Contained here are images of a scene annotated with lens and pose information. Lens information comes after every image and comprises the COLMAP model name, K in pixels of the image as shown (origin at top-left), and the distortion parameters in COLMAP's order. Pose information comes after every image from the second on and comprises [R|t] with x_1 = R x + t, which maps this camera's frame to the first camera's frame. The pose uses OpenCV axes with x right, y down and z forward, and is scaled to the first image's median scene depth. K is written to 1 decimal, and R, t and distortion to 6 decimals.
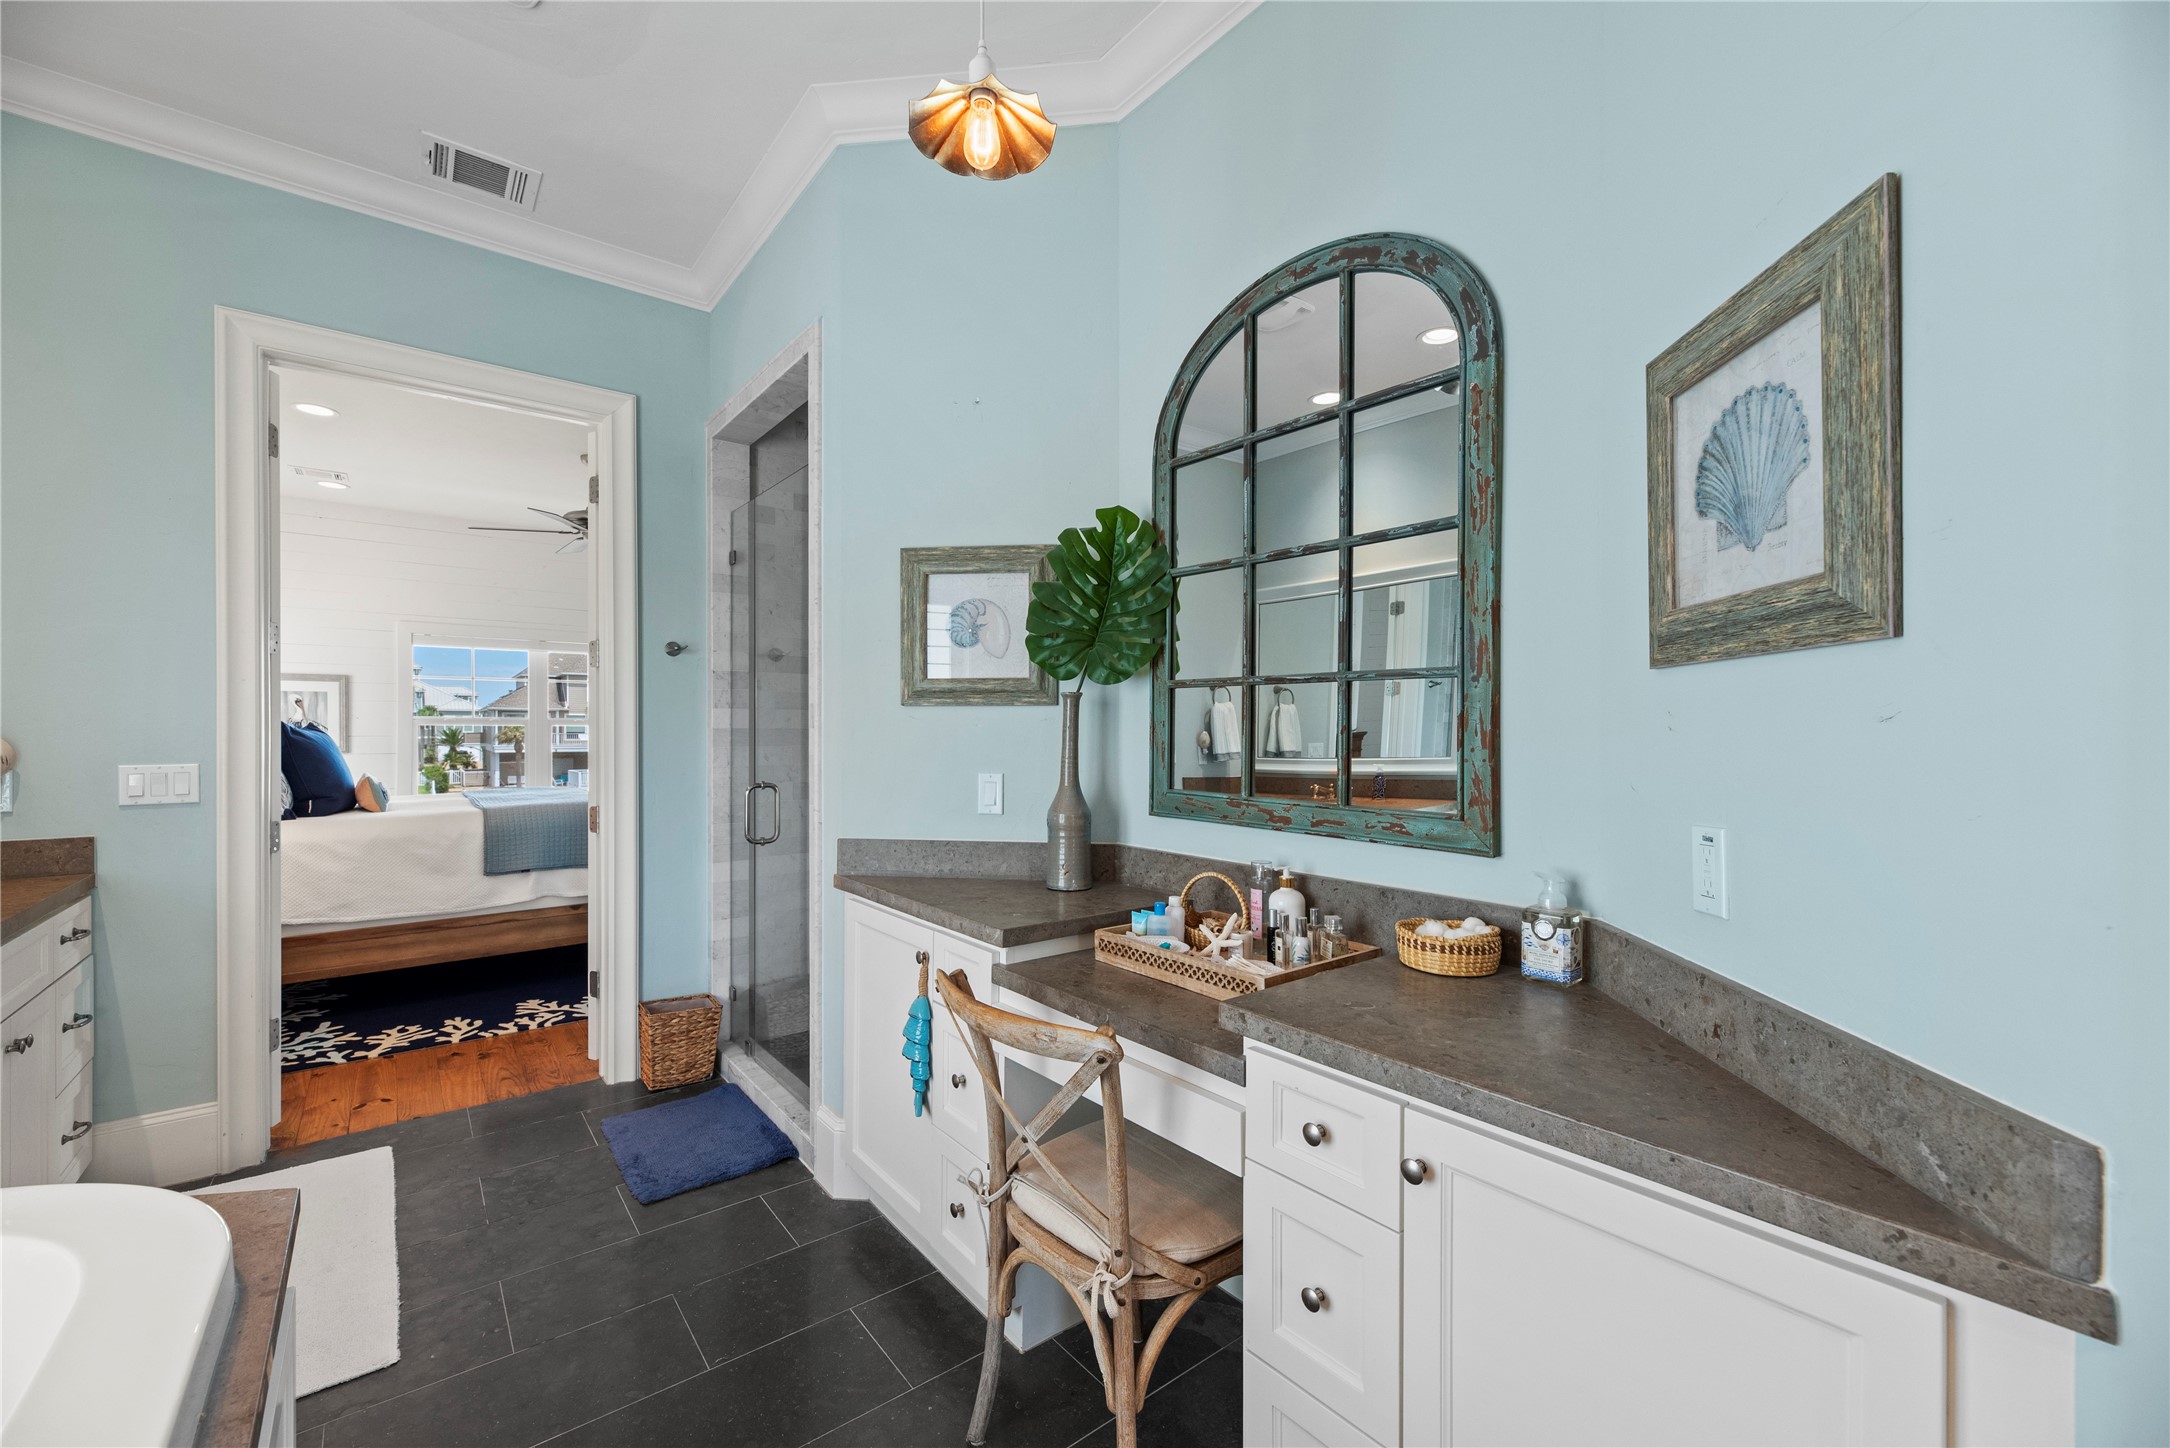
lens RADIAL K [[883.6, 0, 1088.3], [0, 883.6, 729.8], [0, 0, 1]] dist [0.005619, 0.000134]
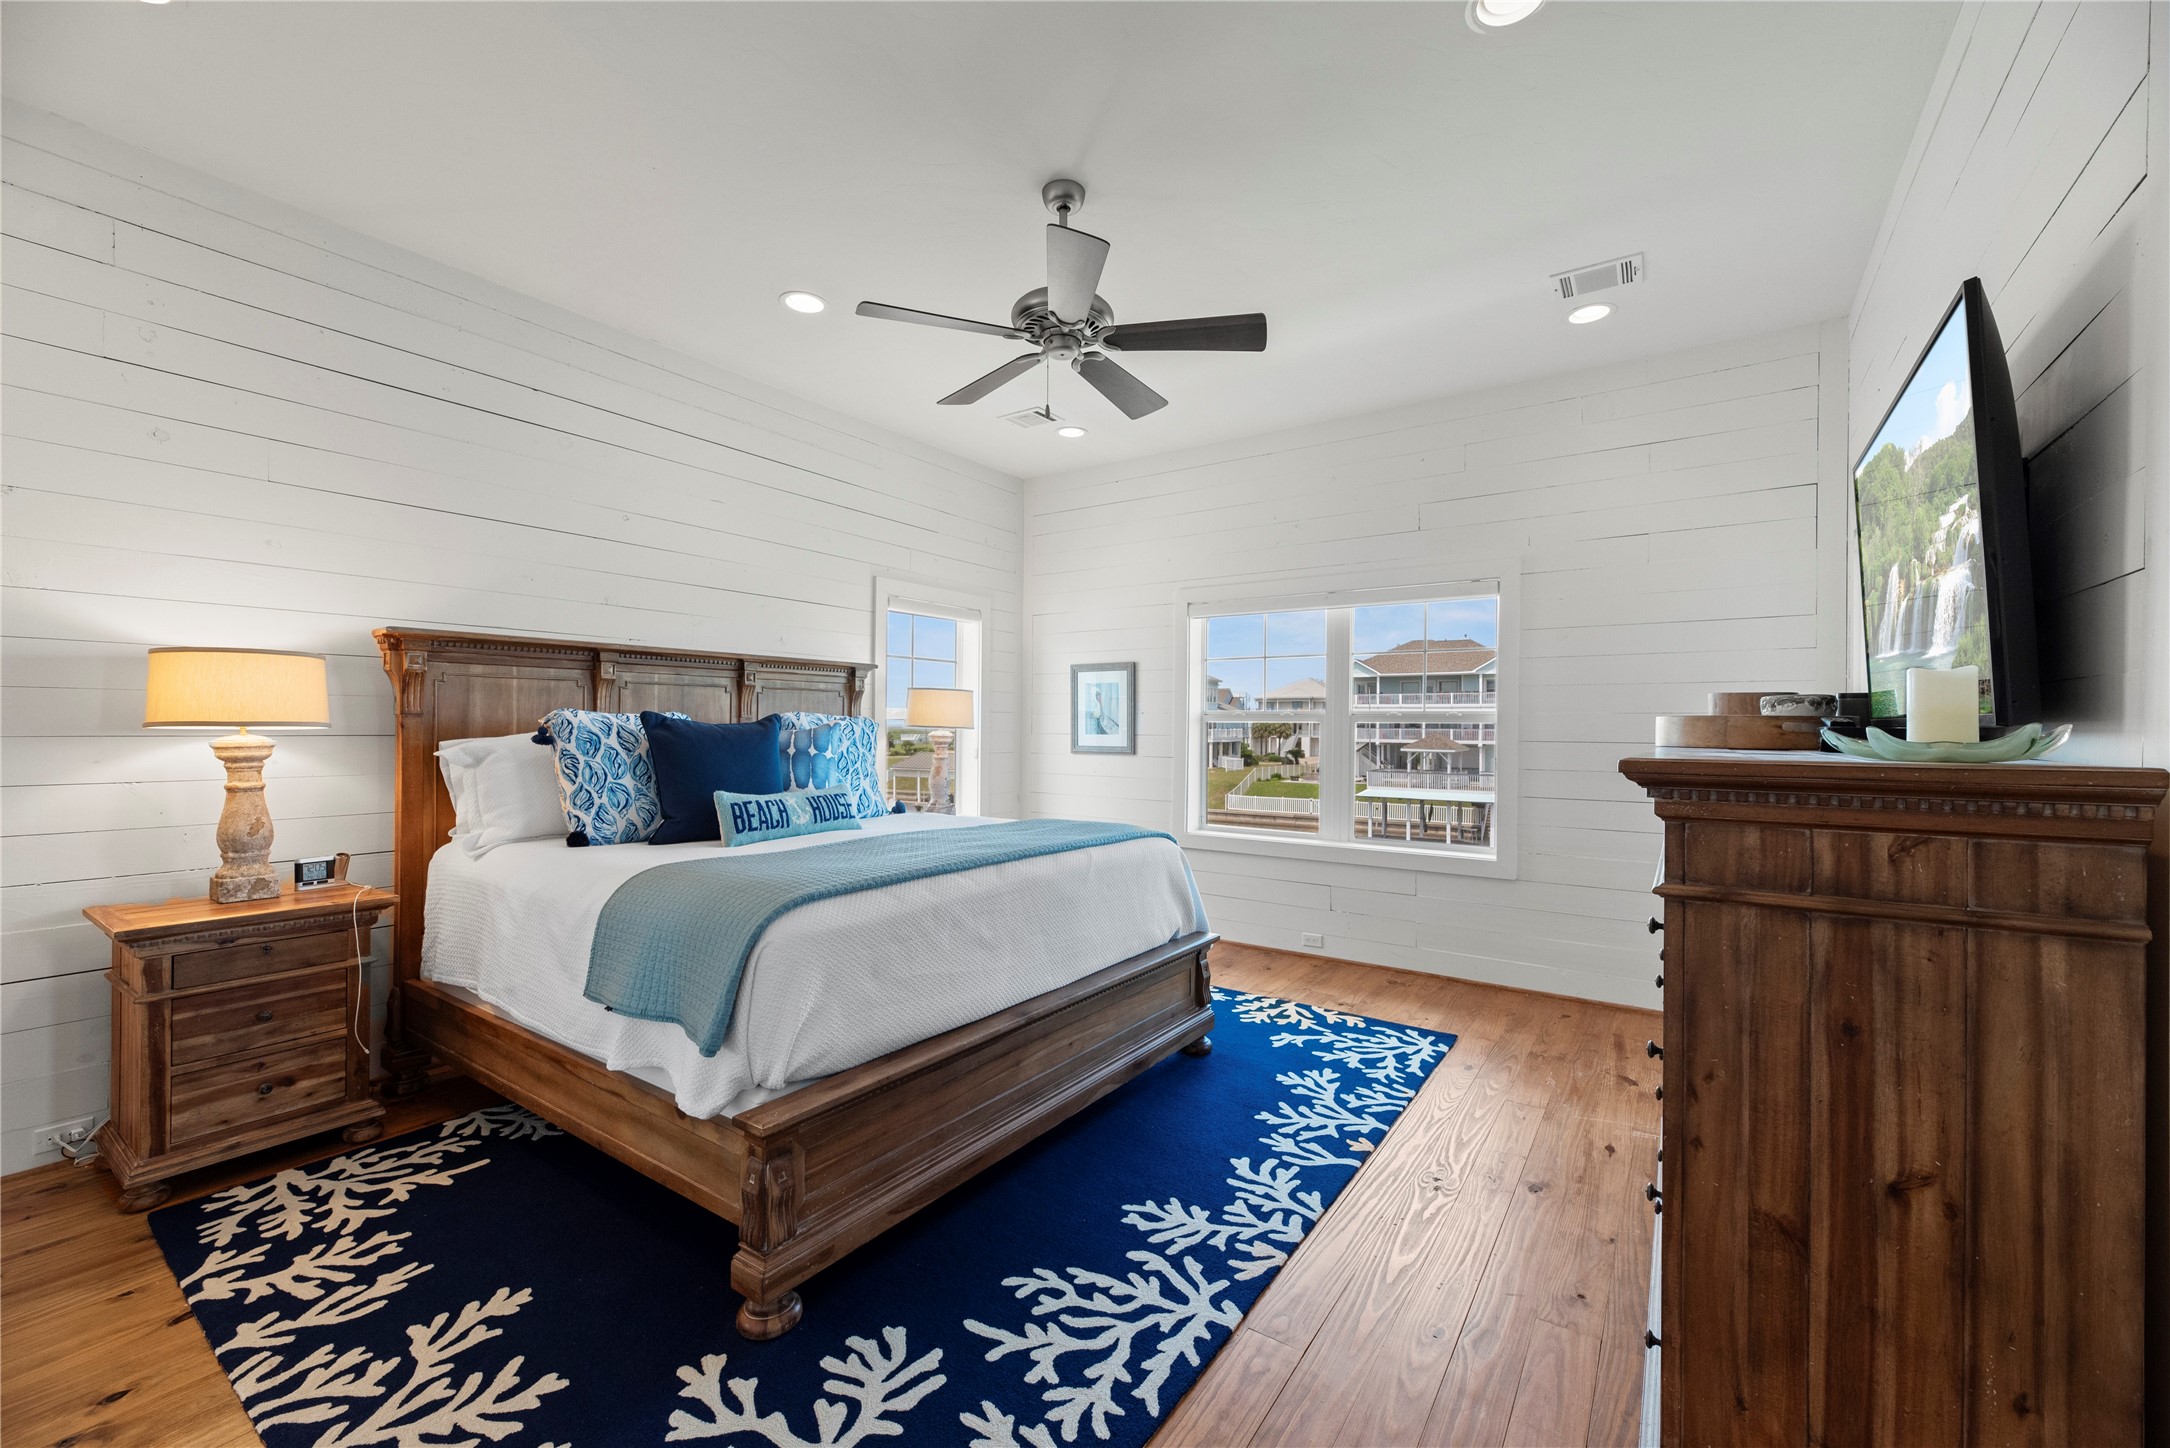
lens RADIAL K [[883.6, 0, 1078.3], [0, 883.6, 723.2], [0, 0, 1]] dist [0.005619, 0.000134]
pose [[0.283564, 0.000625, -0.958953, -0.135140], [-0.012631, 0.999915, -0.003083, -0.002573], [0.958870, 0.012987, 0.283548, 1.714788]]
